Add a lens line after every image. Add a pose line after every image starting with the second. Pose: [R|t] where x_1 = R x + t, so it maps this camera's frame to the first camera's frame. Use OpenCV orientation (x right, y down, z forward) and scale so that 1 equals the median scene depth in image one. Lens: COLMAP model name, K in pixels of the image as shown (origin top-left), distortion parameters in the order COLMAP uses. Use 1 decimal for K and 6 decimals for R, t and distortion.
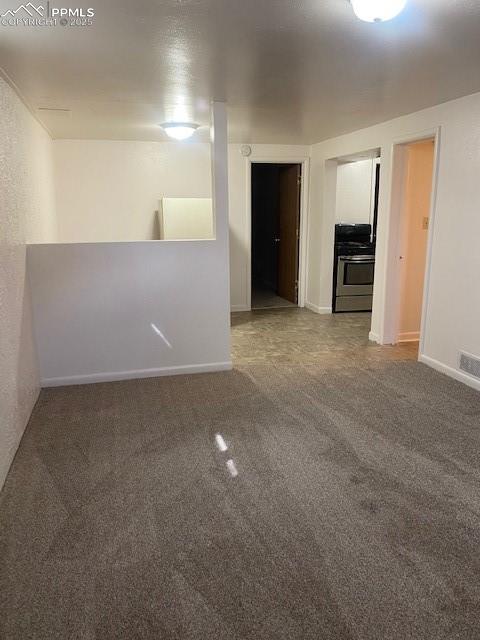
lens RADIAL K [[489.5, 0, 239.1], [0, 489.5, 323.7], [0, 0, 1]] dist [0.051052, -0.041820]
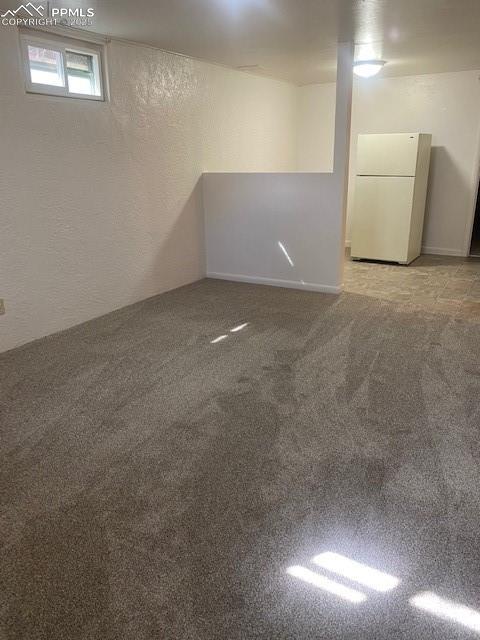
lens RADIAL K [[489.5, 0, 236.8], [0, 489.5, 318.4], [0, 0, 1]] dist [0.051052, -0.041820]
pose [[0.711305, 0.223490, -0.666406, 0.628443], [-0.155814, 0.974651, 0.160553, 0.005273], [0.685395, -0.010367, 0.728097, 0.031487]]
